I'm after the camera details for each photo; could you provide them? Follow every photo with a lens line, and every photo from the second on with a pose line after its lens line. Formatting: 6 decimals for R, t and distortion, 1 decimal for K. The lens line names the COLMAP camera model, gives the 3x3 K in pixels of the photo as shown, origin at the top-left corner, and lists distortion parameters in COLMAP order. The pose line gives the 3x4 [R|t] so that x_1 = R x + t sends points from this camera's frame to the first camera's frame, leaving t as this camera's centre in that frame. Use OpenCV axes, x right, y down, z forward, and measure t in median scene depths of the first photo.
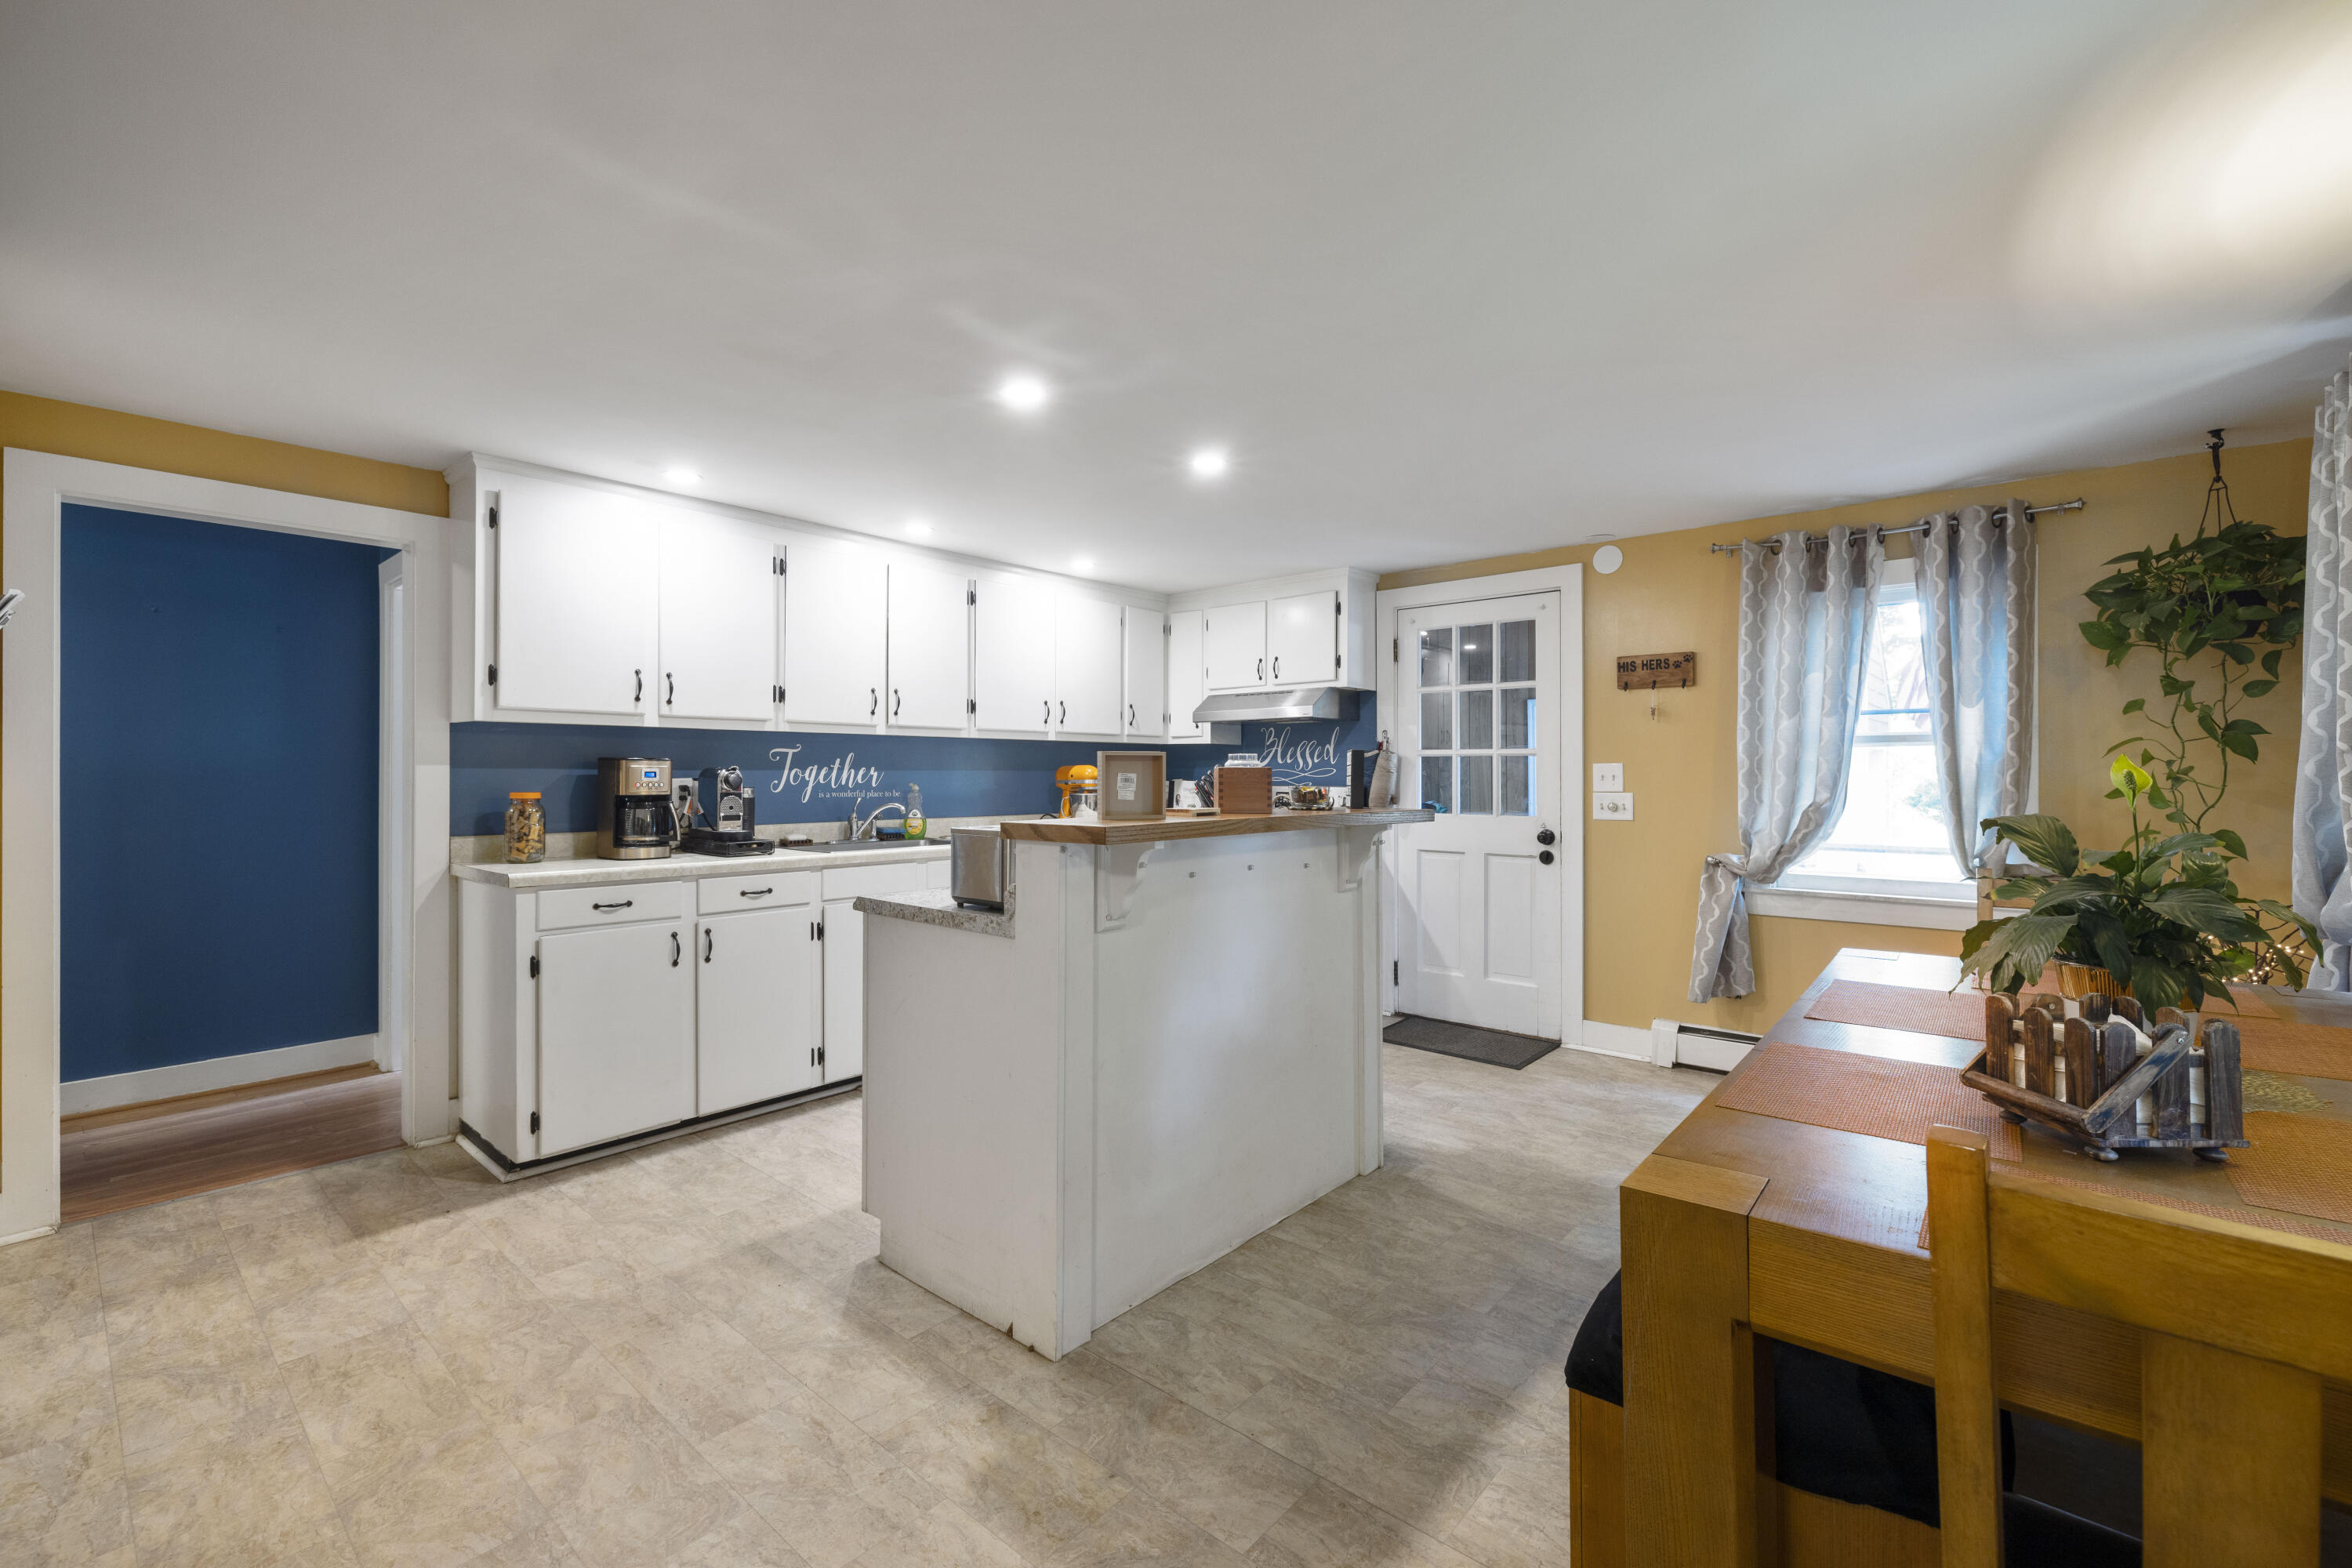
lens RADIAL K [[970.7, 0, 1128.4], [0, 970.7, 766.2], [0, 0, 1]] dist [0.000311, -0.000137]
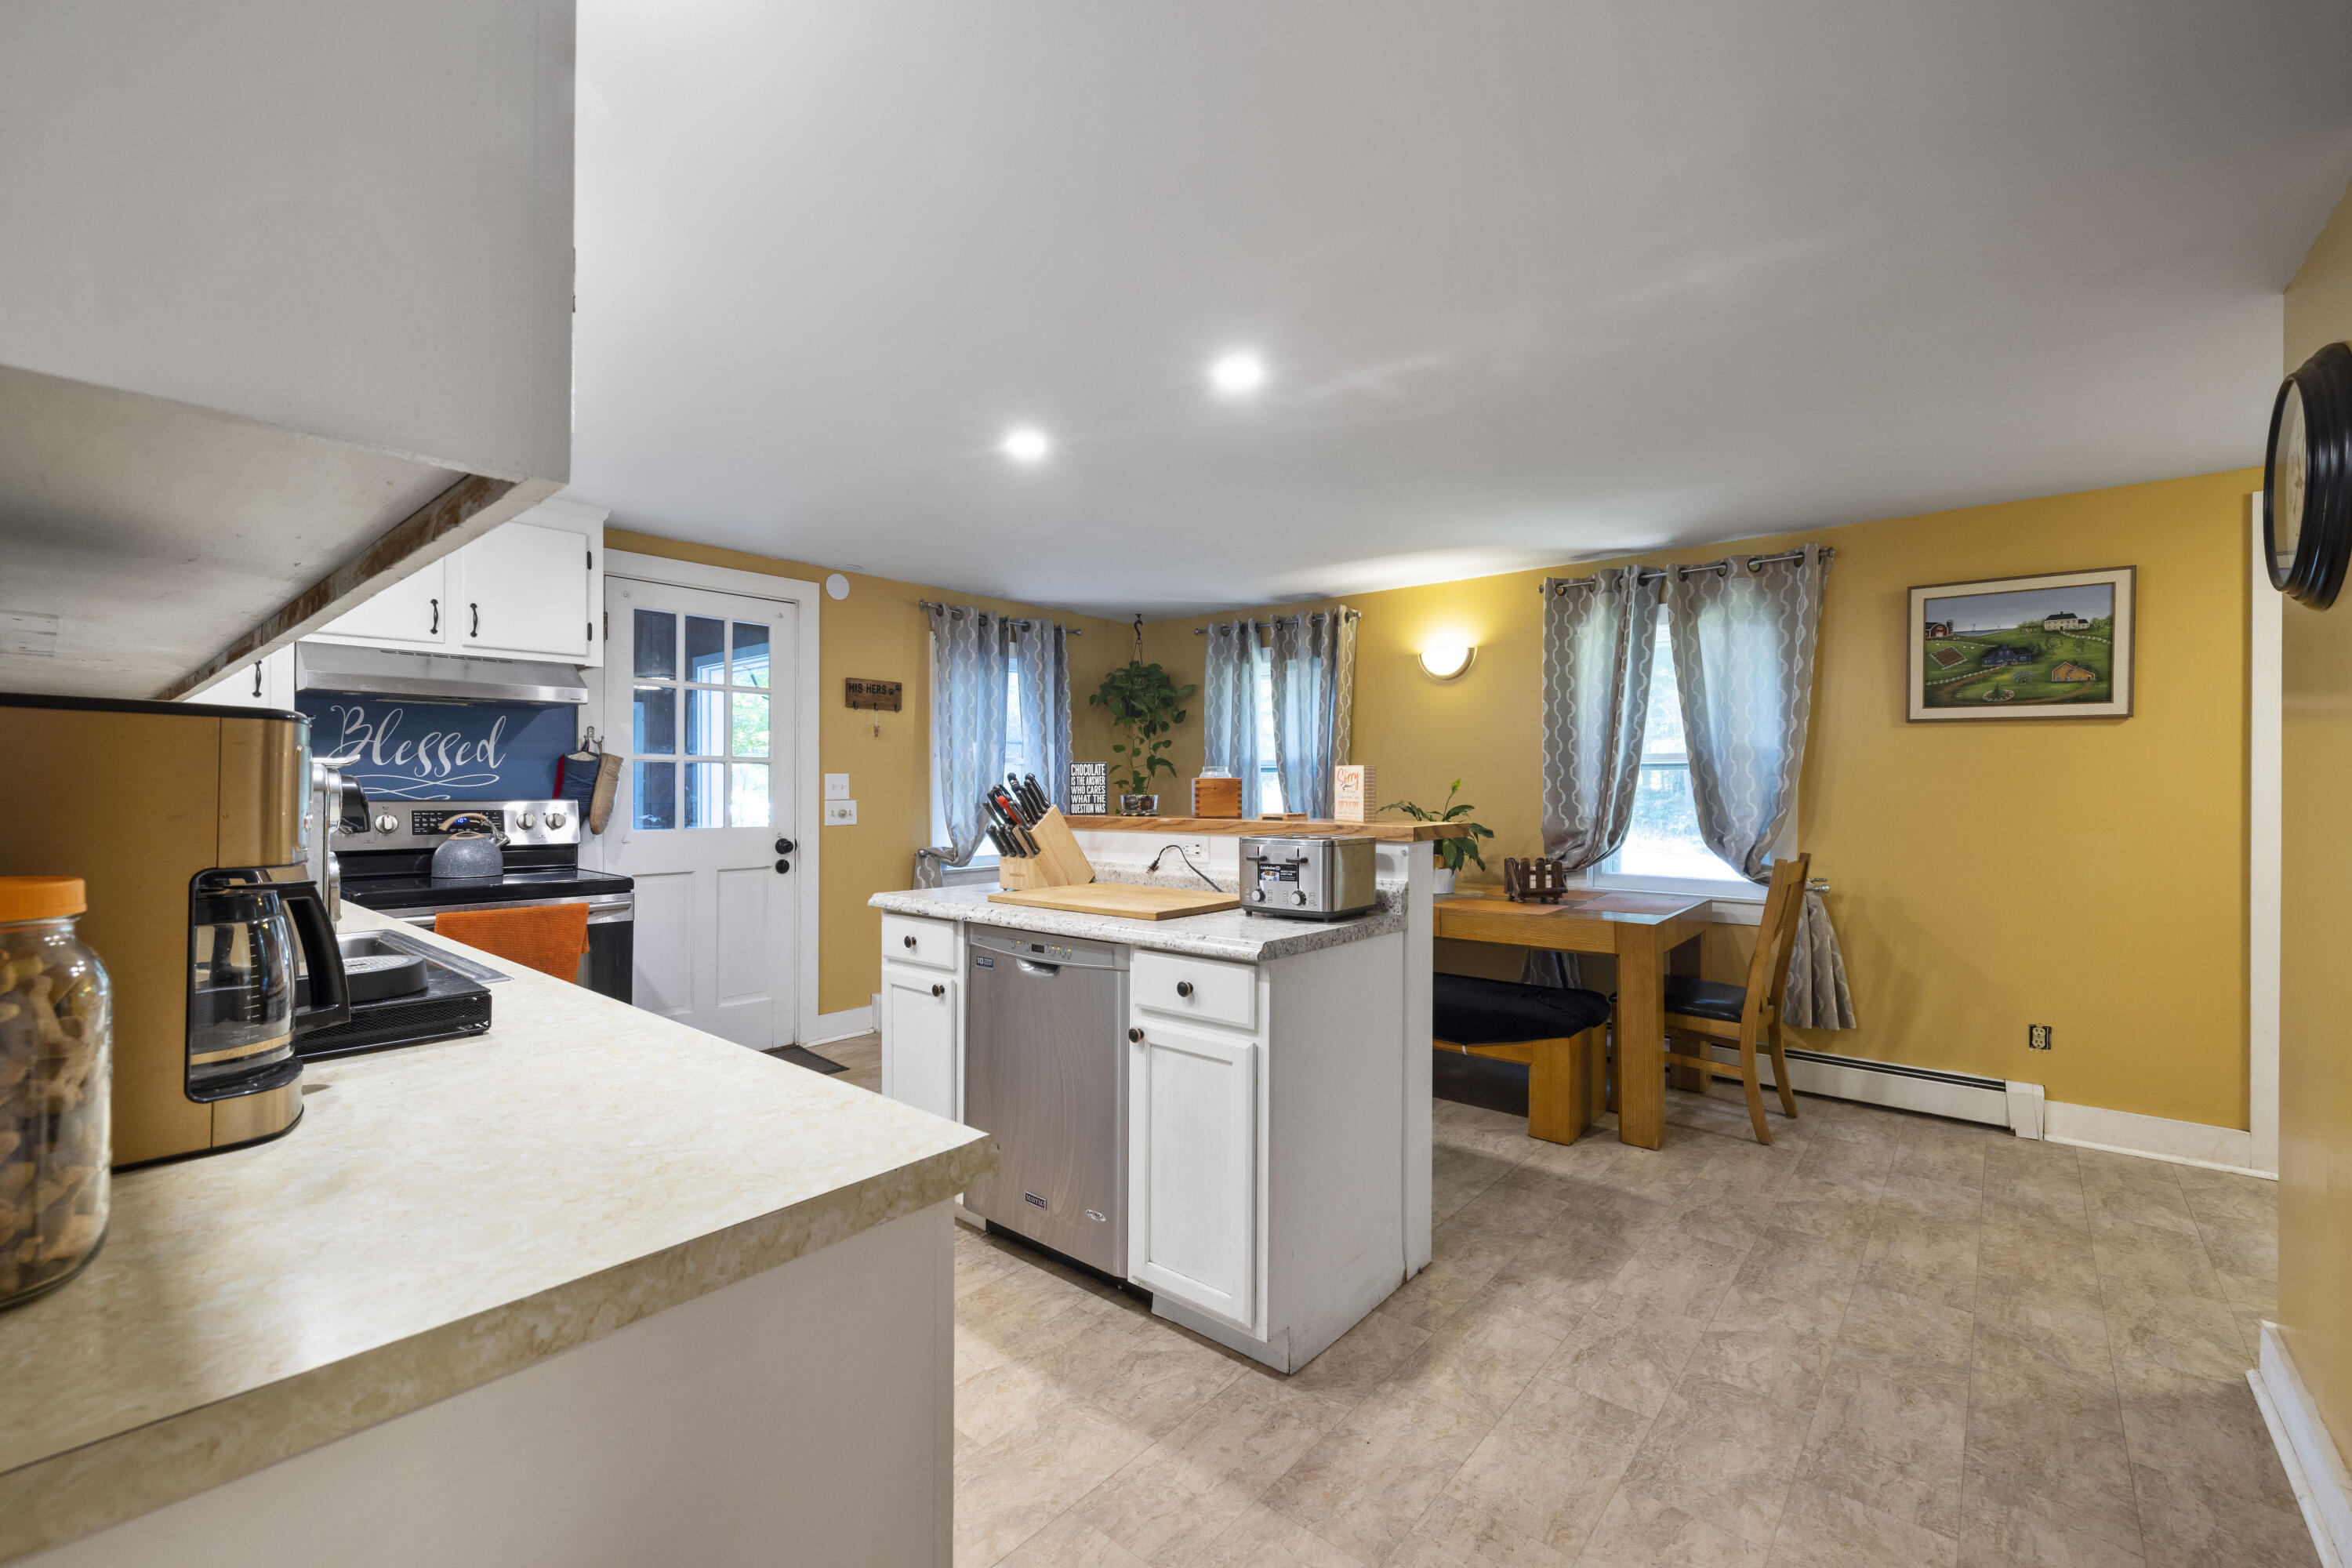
lens RADIAL K [[995.9, 0, 1174.3], [0, 995.9, 776.5], [0, 0, 1]] dist [0.000410, -0.000188]
pose [[-0.025957, 0.007256, 0.999637, -0.649835], [-0.009917, 0.999923, -0.007515, 0.005252], [-0.999614, -0.010109, -0.025883, 0.664022]]
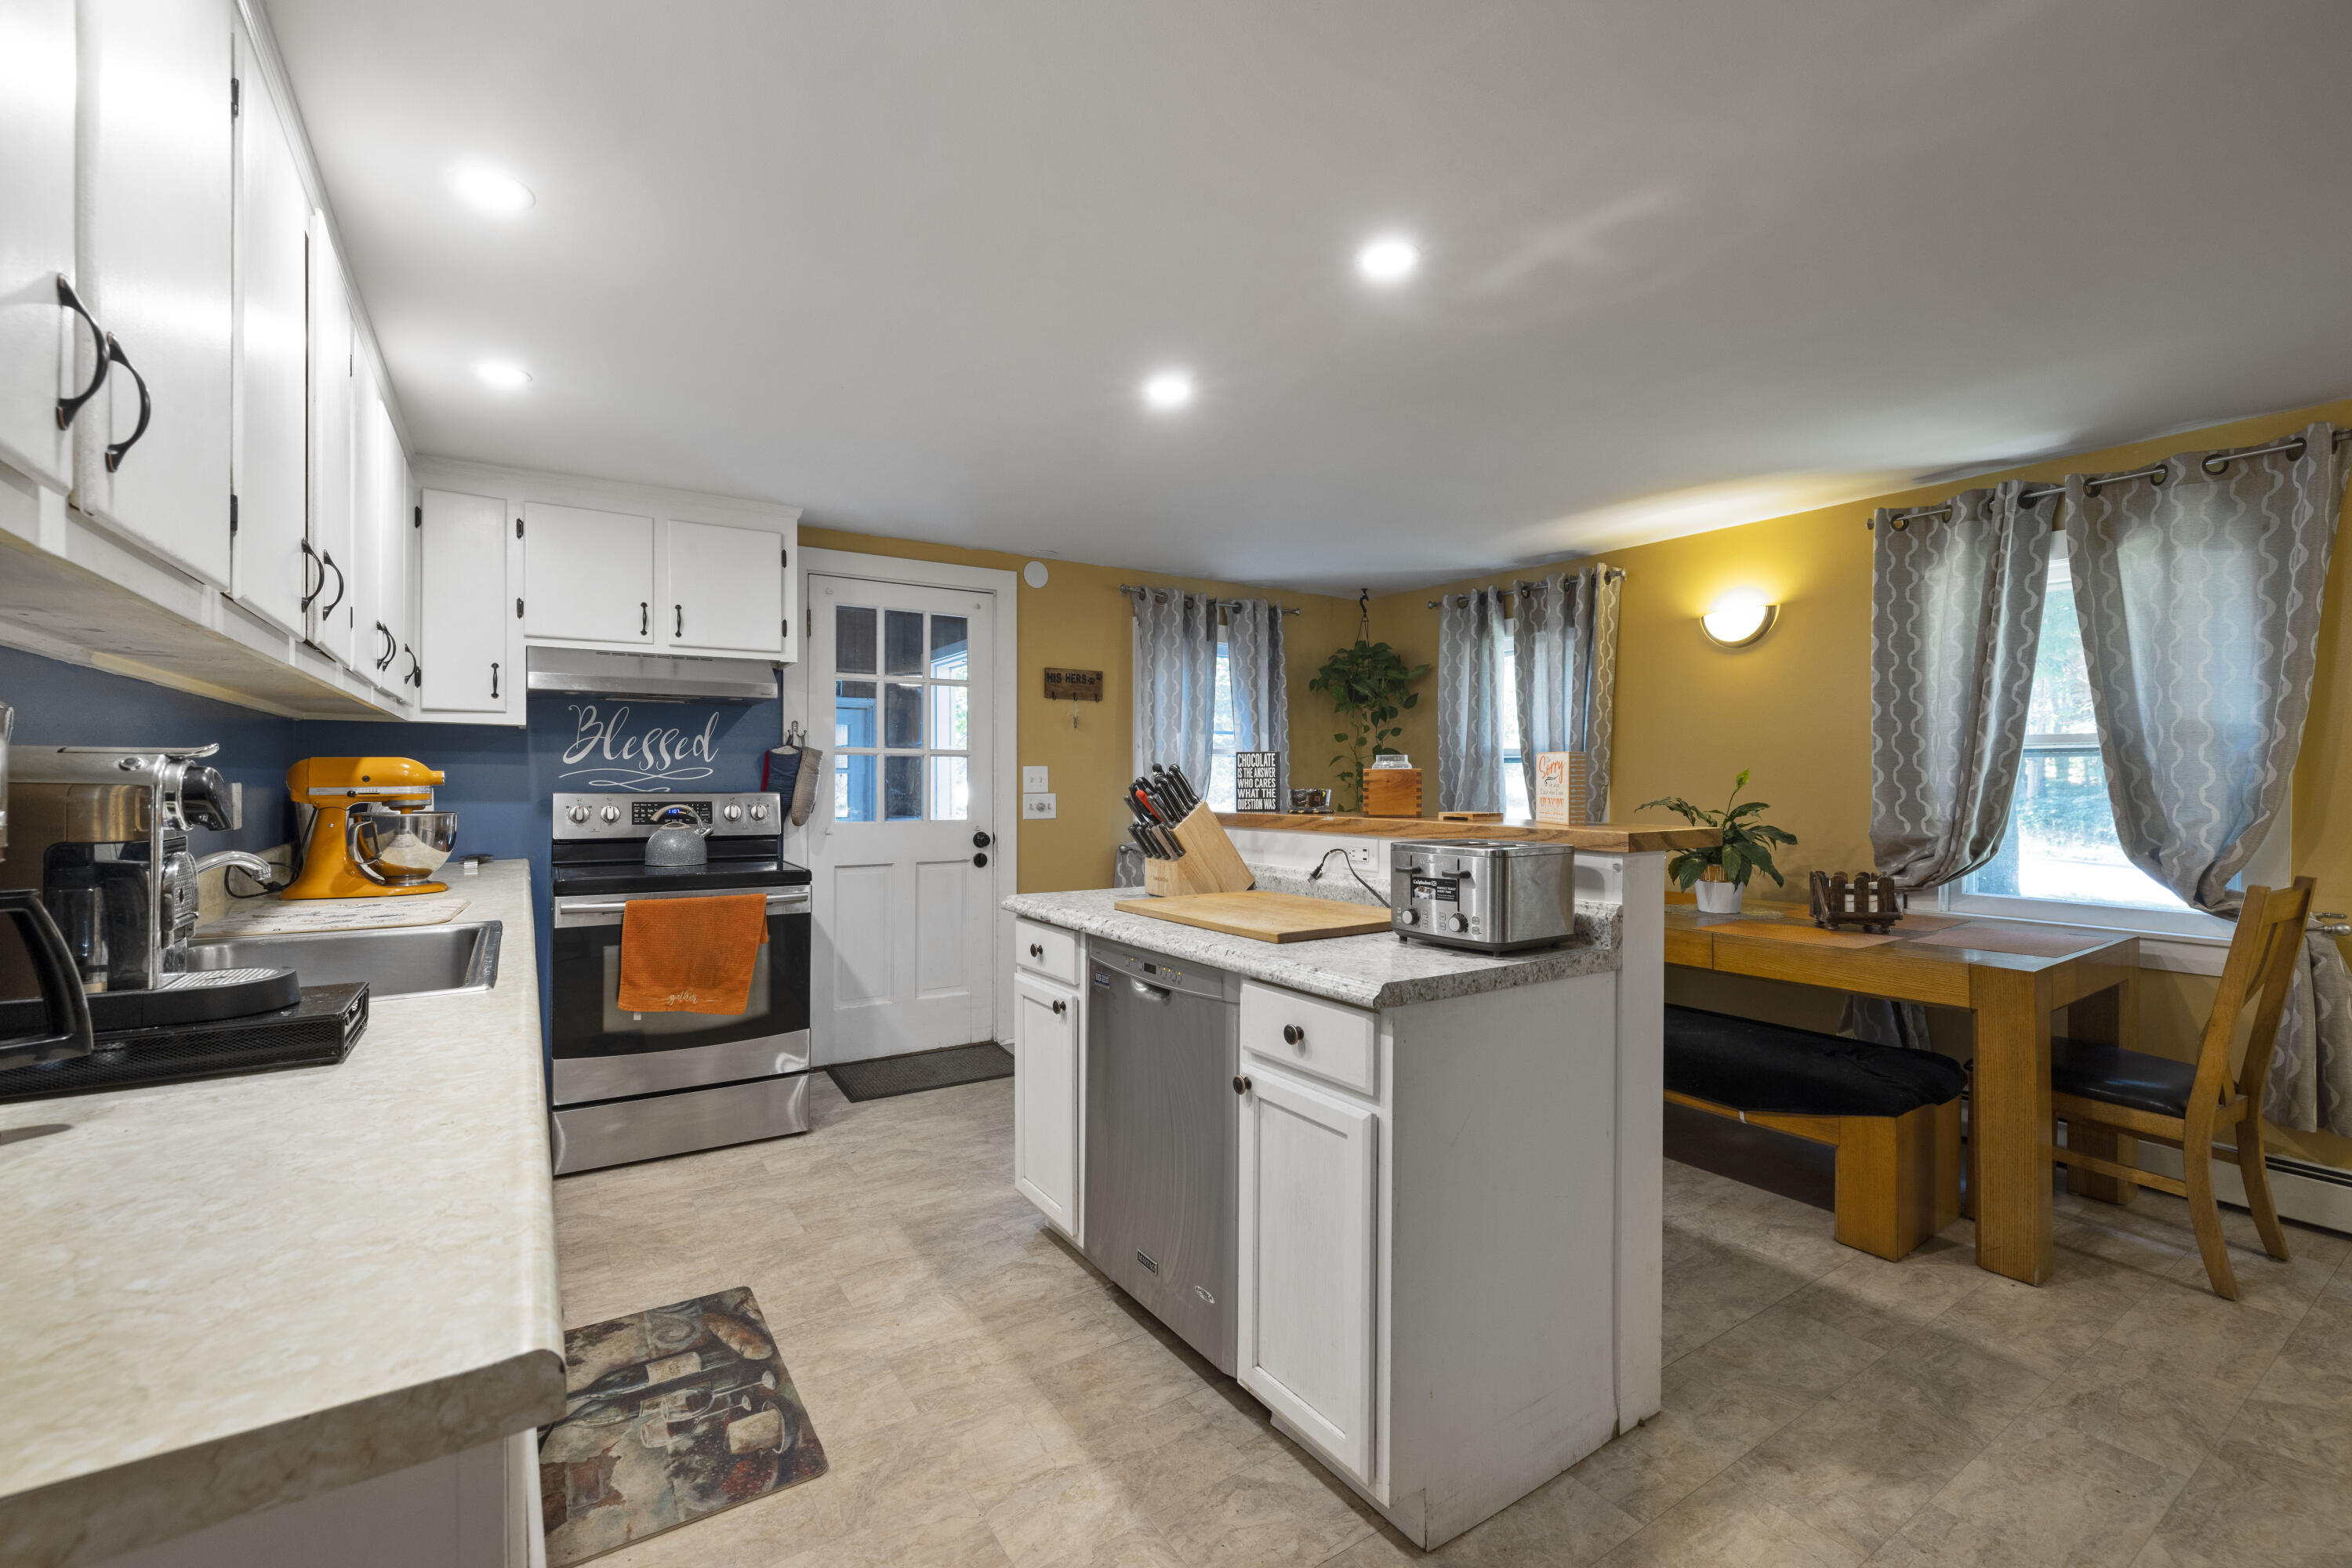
lens RADIAL K [[995.9, 0, 1174.3], [0, 995.9, 776.5], [0, 0, 1]] dist [0.000410, -0.000188]
pose [[0.259667, 0.000478, 0.965698, -0.534264], [-0.008794, 0.999960, 0.001870, 0.005229], [-0.965658, -0.008978, 0.259661, 0.581293]]
